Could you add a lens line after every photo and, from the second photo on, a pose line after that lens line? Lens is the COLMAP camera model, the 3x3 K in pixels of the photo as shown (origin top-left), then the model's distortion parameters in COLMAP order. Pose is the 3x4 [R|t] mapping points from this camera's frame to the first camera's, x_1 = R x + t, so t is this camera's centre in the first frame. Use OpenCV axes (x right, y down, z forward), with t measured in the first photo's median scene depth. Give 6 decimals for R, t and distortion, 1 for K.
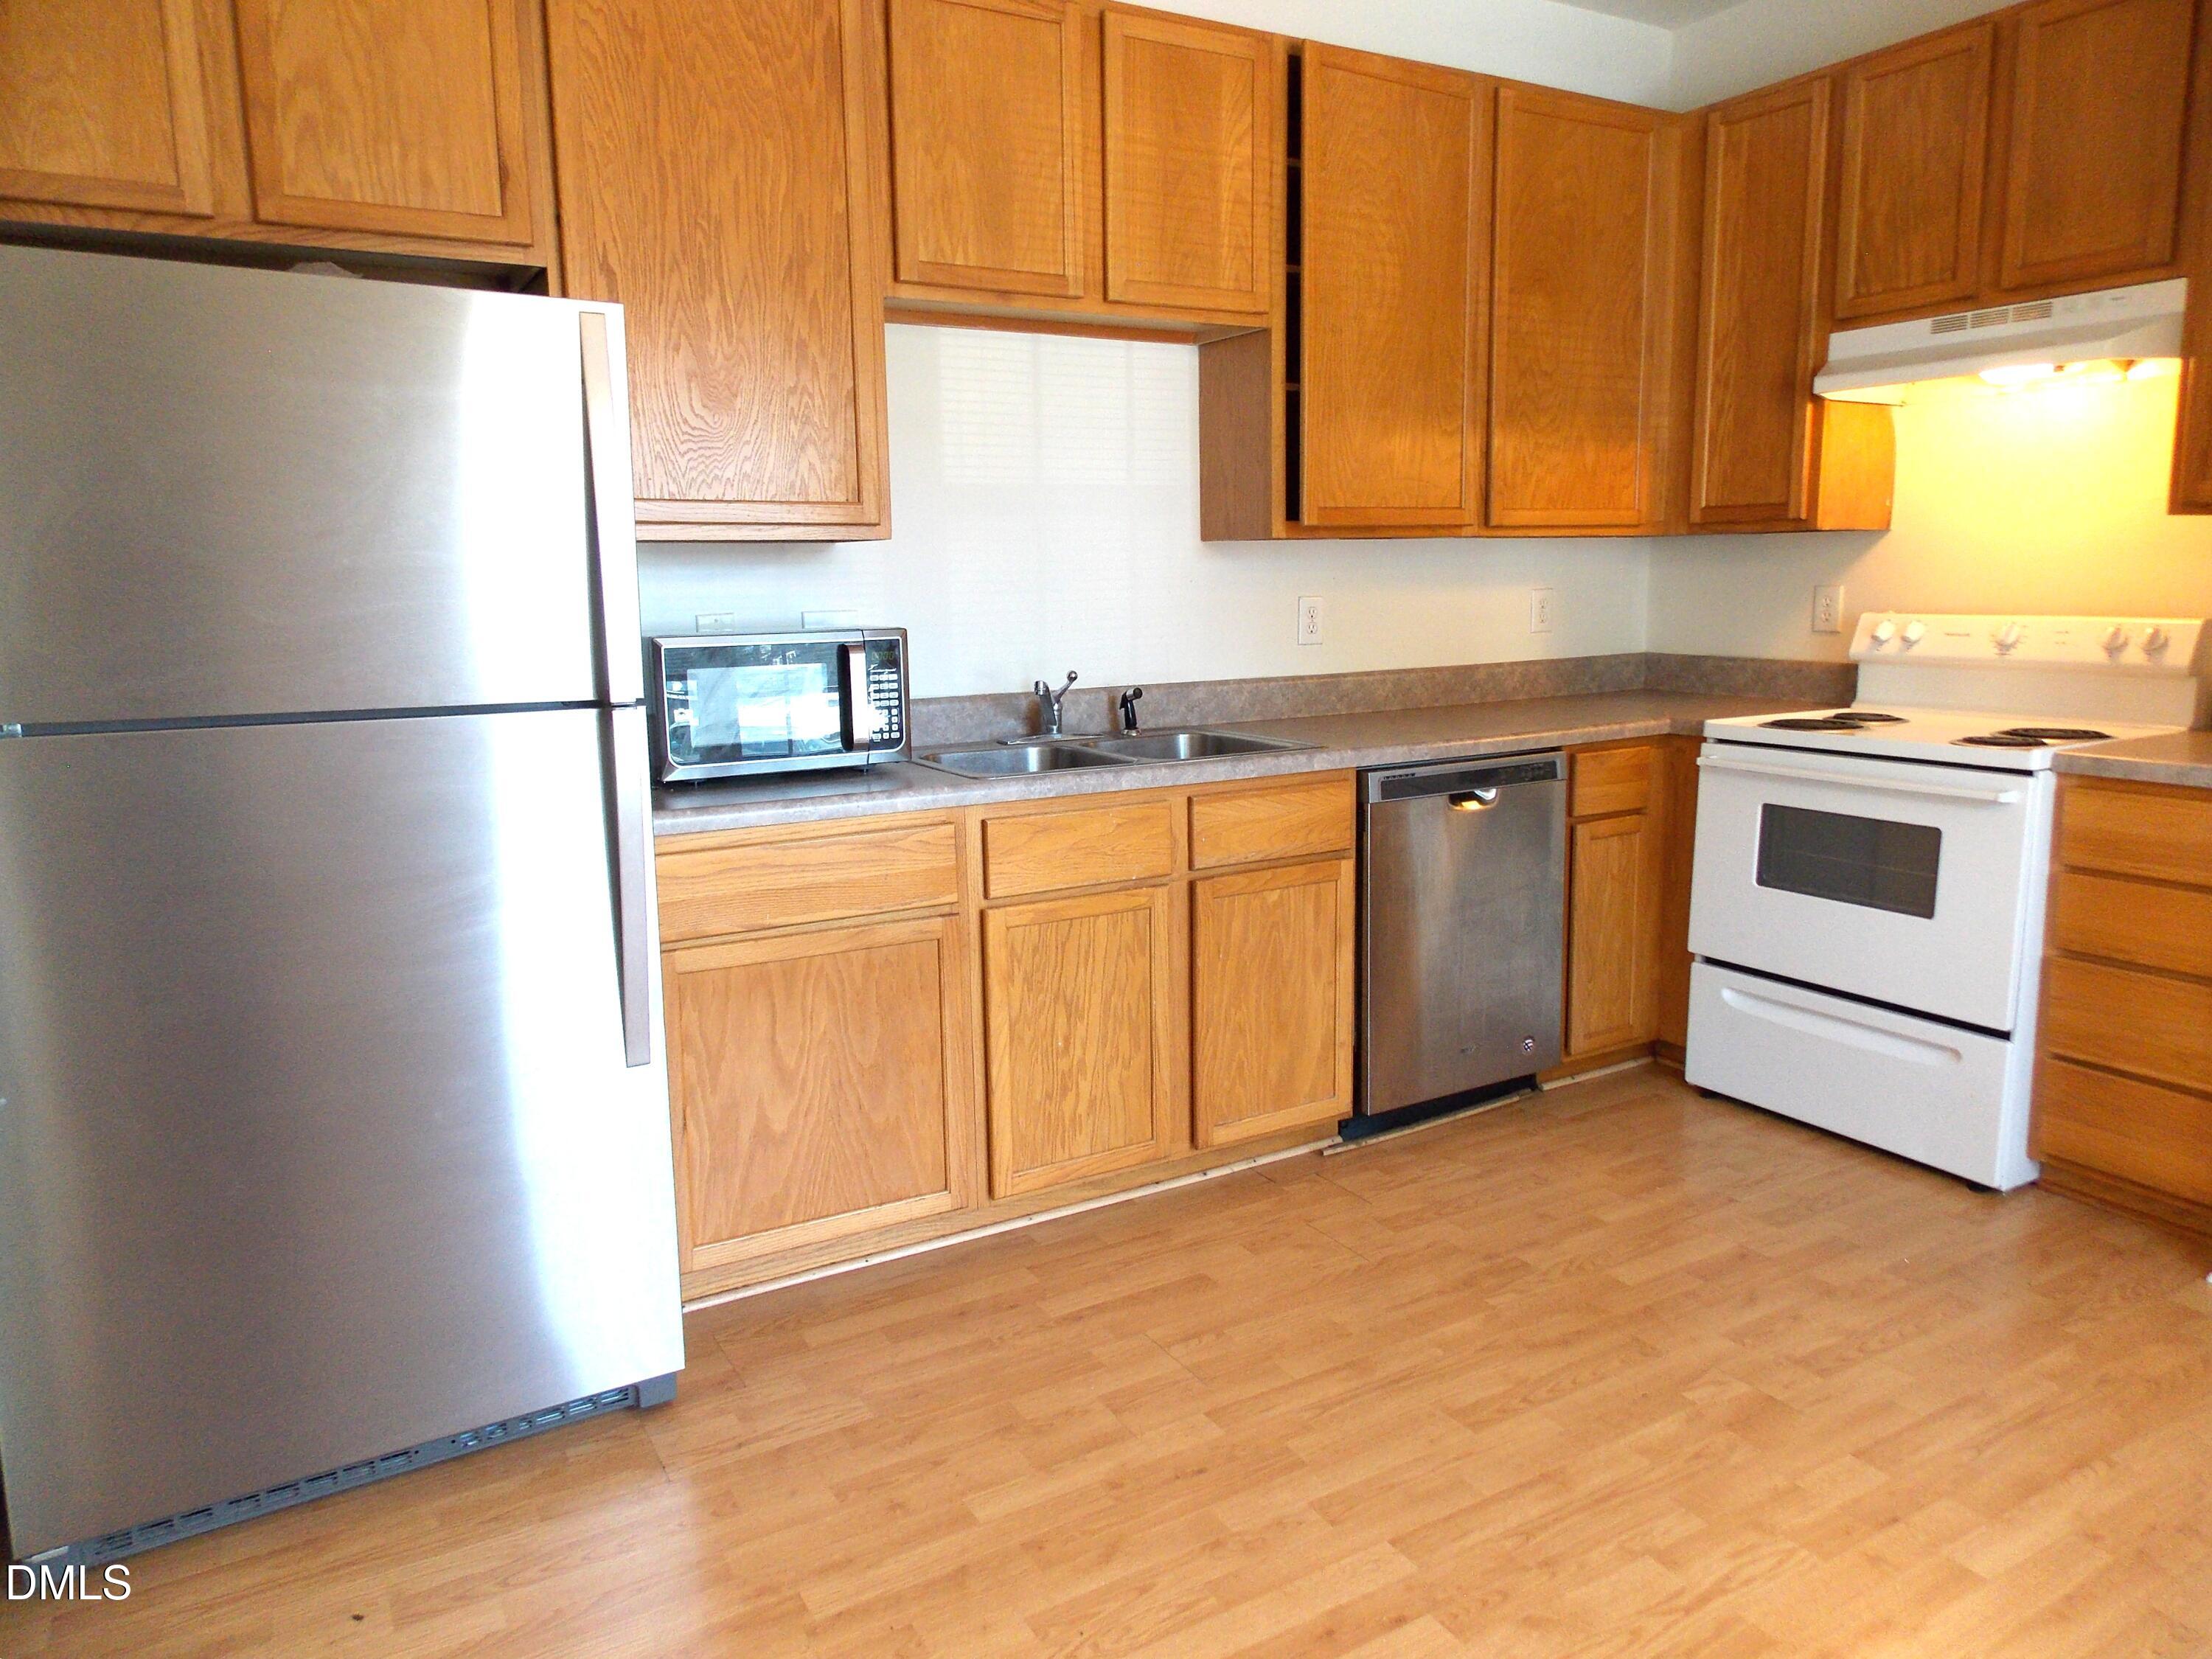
lens RADIAL K [[1467.9, 0, 1106.0], [0, 1467.9, 829.5], [0, 0, 1]] dist [-0.001815, -0.003713]
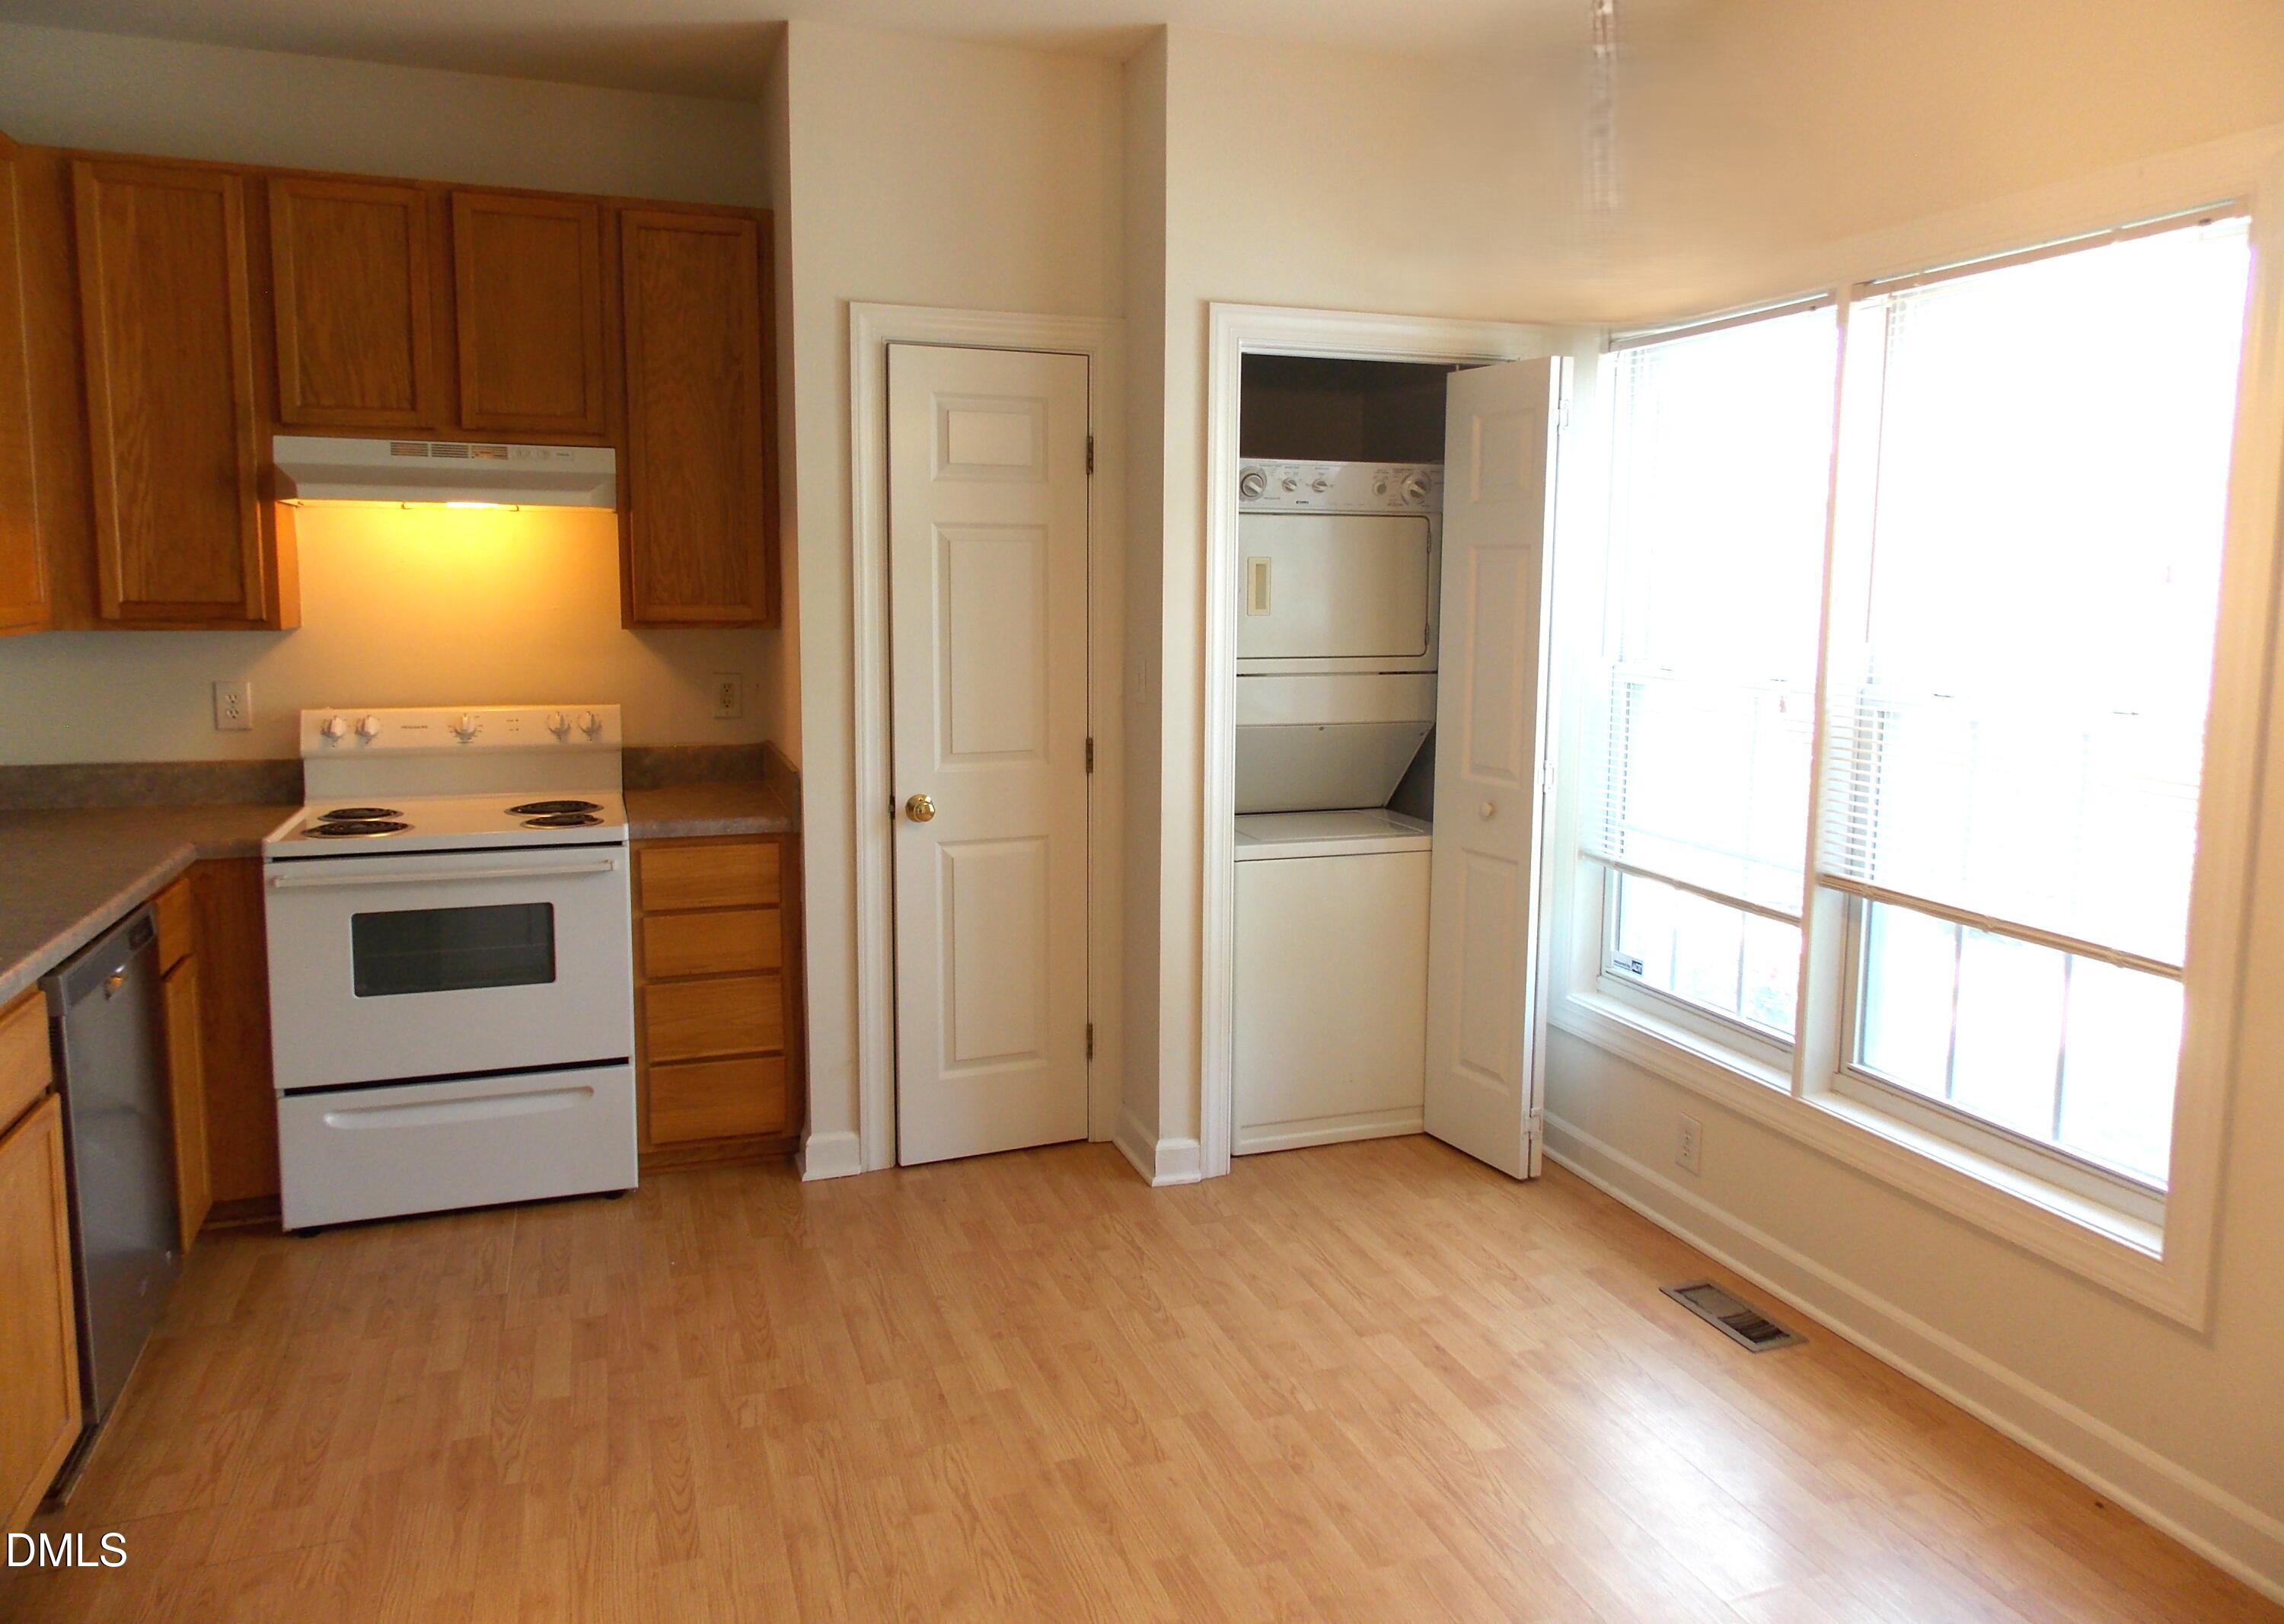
lens RADIAL K [[1550.1, 0, 1145.2], [0, 1550.1, 766.5], [0, 0, 1]] dist [-0.000577, 0.005186]
pose [[0.169006, -0.105120, 0.979993, -0.483636], [0.155259, 0.984722, 0.078852, -0.118178], [-0.973310, 0.138826, 0.182744, 0.289537]]
